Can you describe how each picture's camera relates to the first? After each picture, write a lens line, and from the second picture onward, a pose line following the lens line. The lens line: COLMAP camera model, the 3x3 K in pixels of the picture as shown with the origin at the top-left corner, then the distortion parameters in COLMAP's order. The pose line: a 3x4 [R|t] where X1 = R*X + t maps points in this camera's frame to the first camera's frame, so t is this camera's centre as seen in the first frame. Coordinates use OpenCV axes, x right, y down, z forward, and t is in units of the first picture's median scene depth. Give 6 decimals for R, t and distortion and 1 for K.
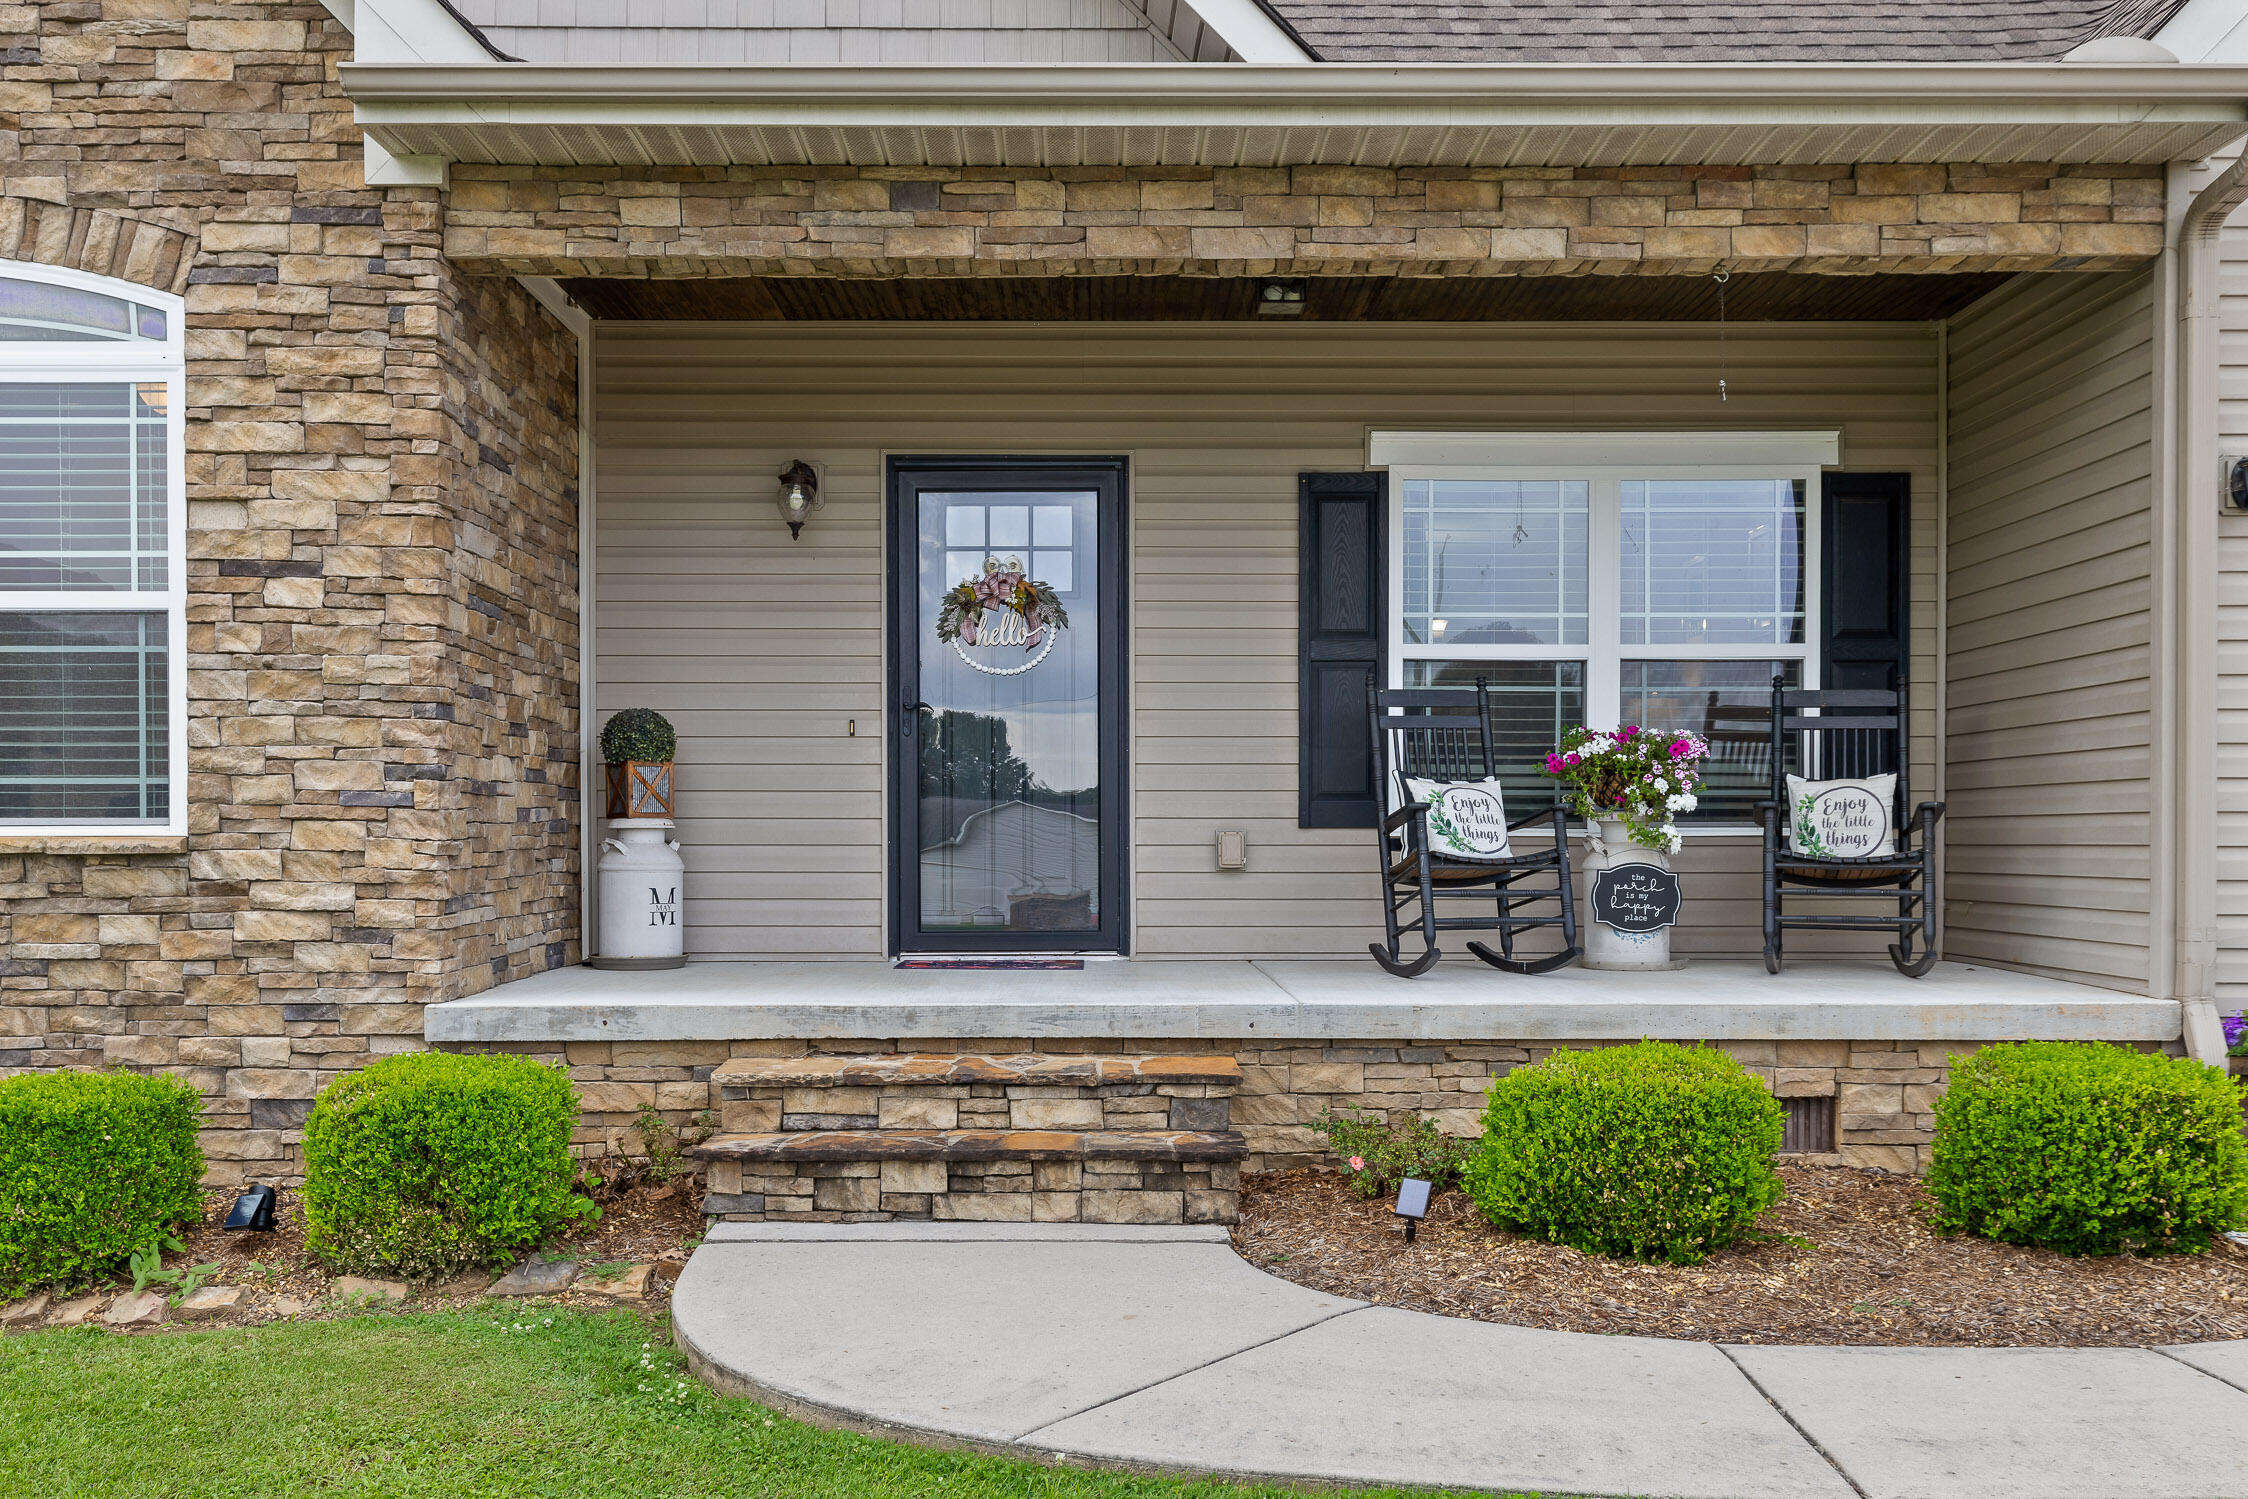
lens RADIAL K [[2041.5, 0, 1100.5], [0, 2041.5, 787.4], [0, 0, 1]] dist [0.005349, -0.000025]
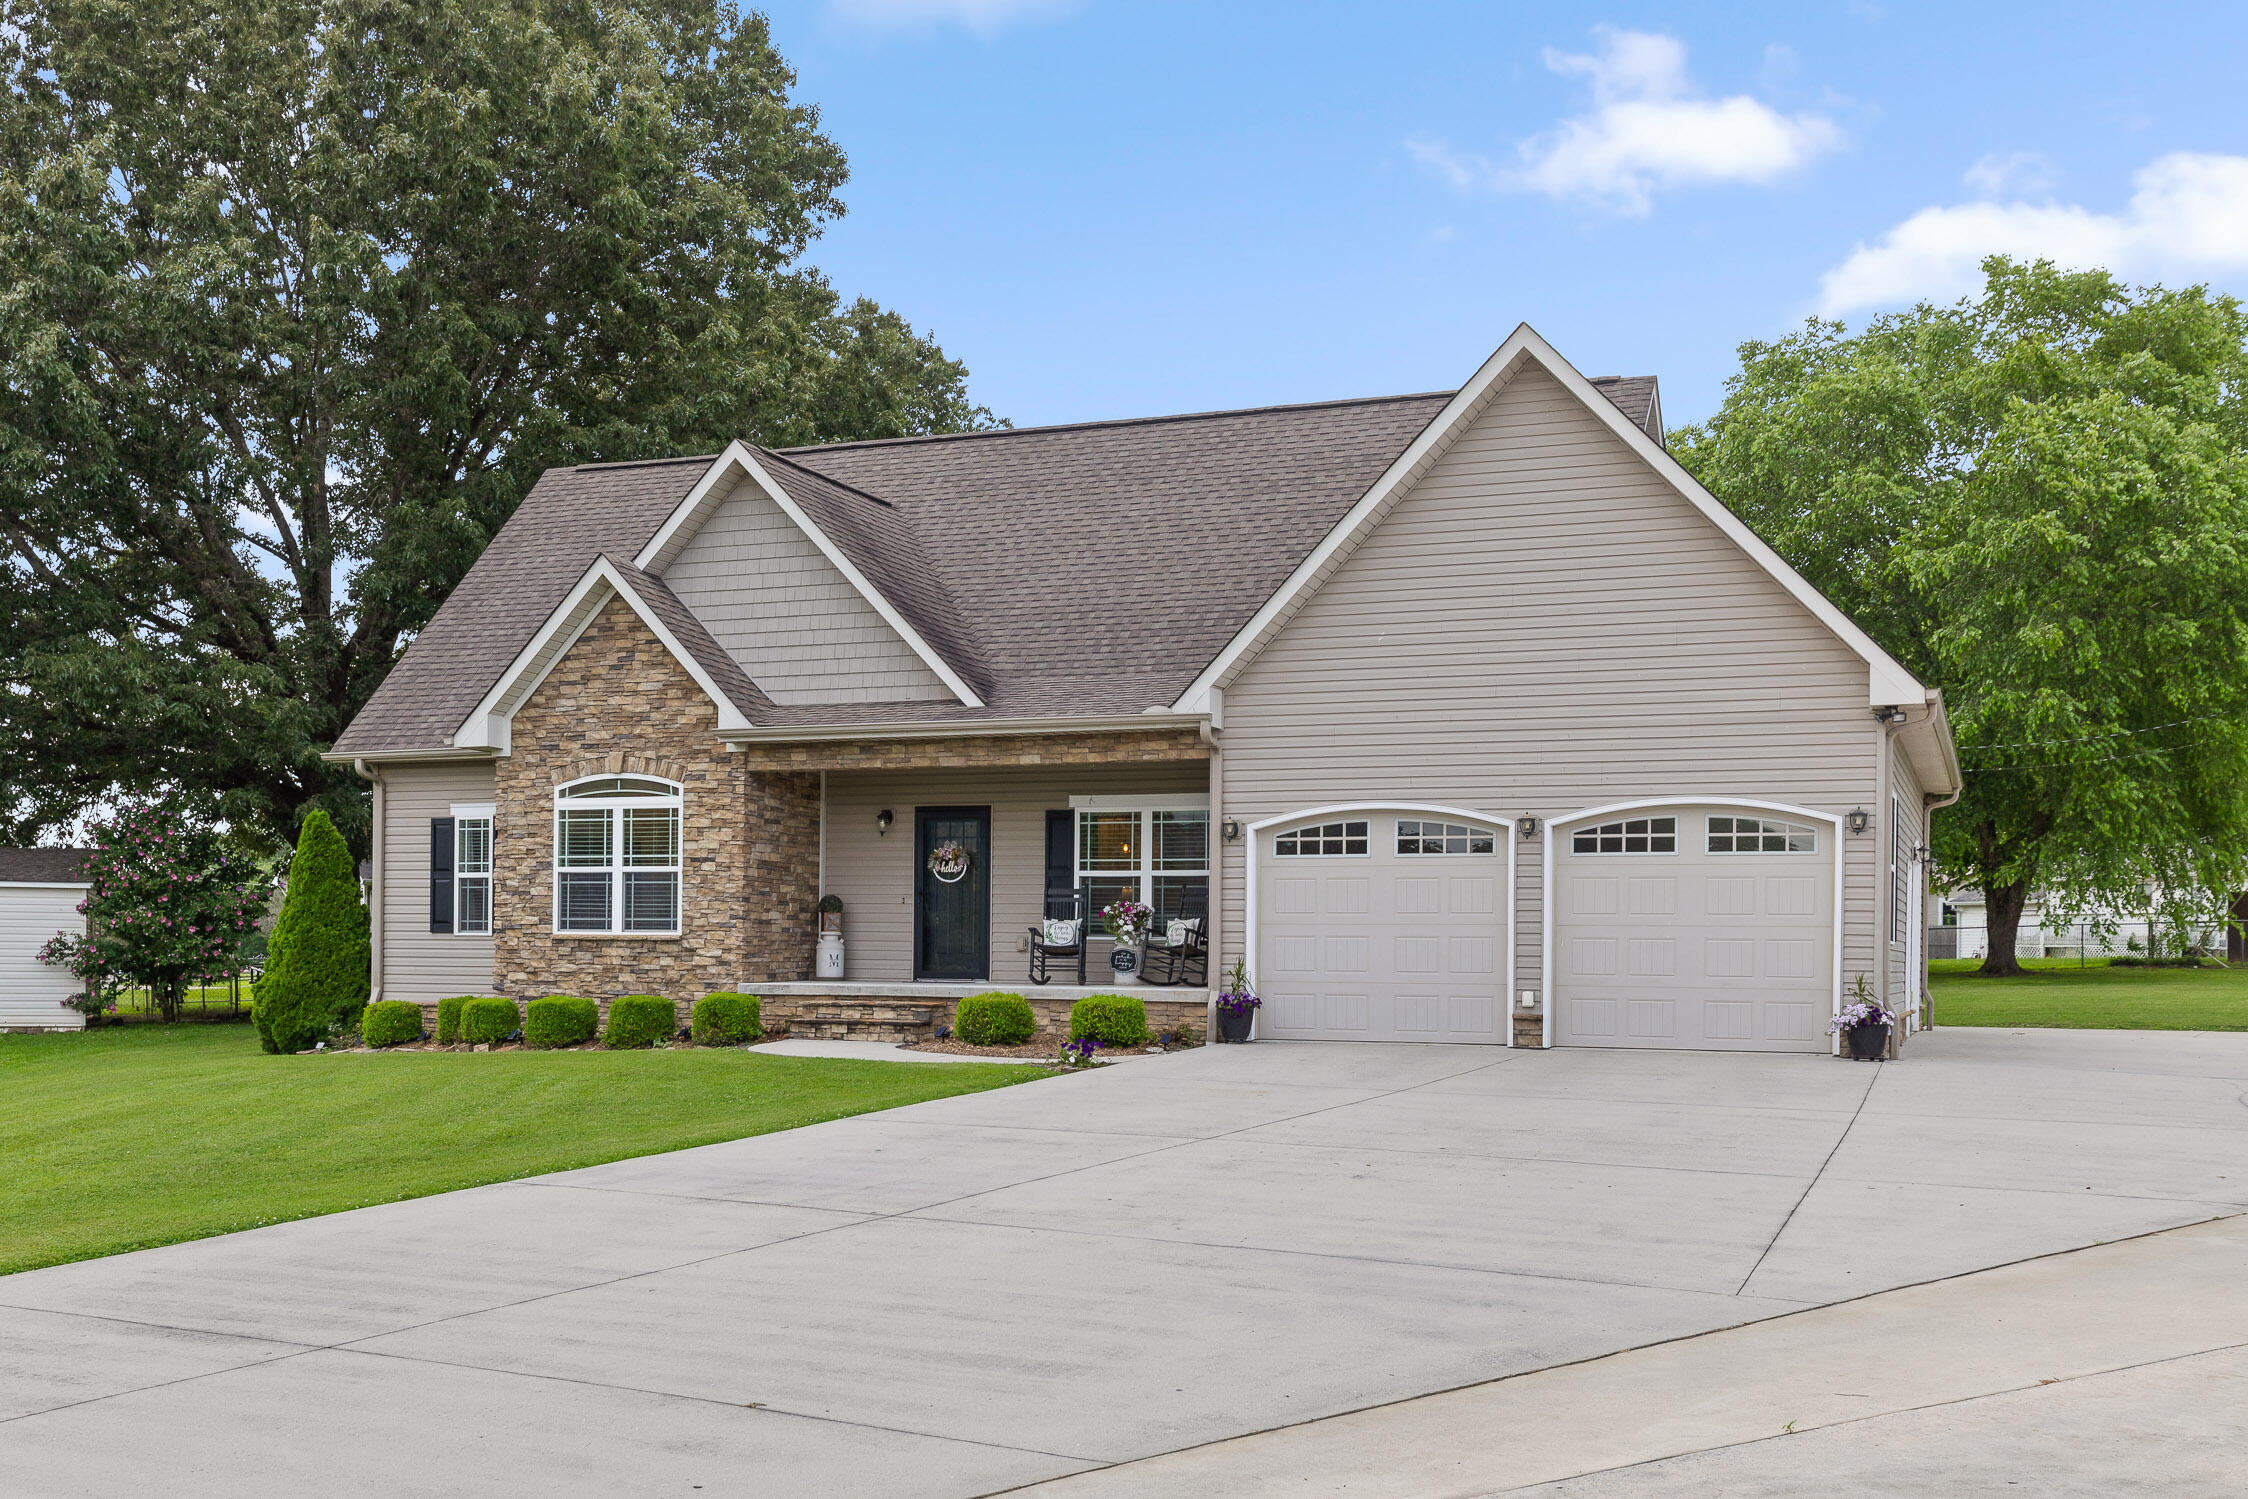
lens RADIAL K [[2313.0, 0, 1124.7], [0, 2313.0, 752.1], [0, 0, 1]] dist [0.000778, 0.000000]
pose [[0.928167, -0.023050, -0.371450, 1.771045], [-0.001729, 0.997802, -0.066241, -0.028764], [0.372160, 0.062125, 0.926087, -2.460575]]
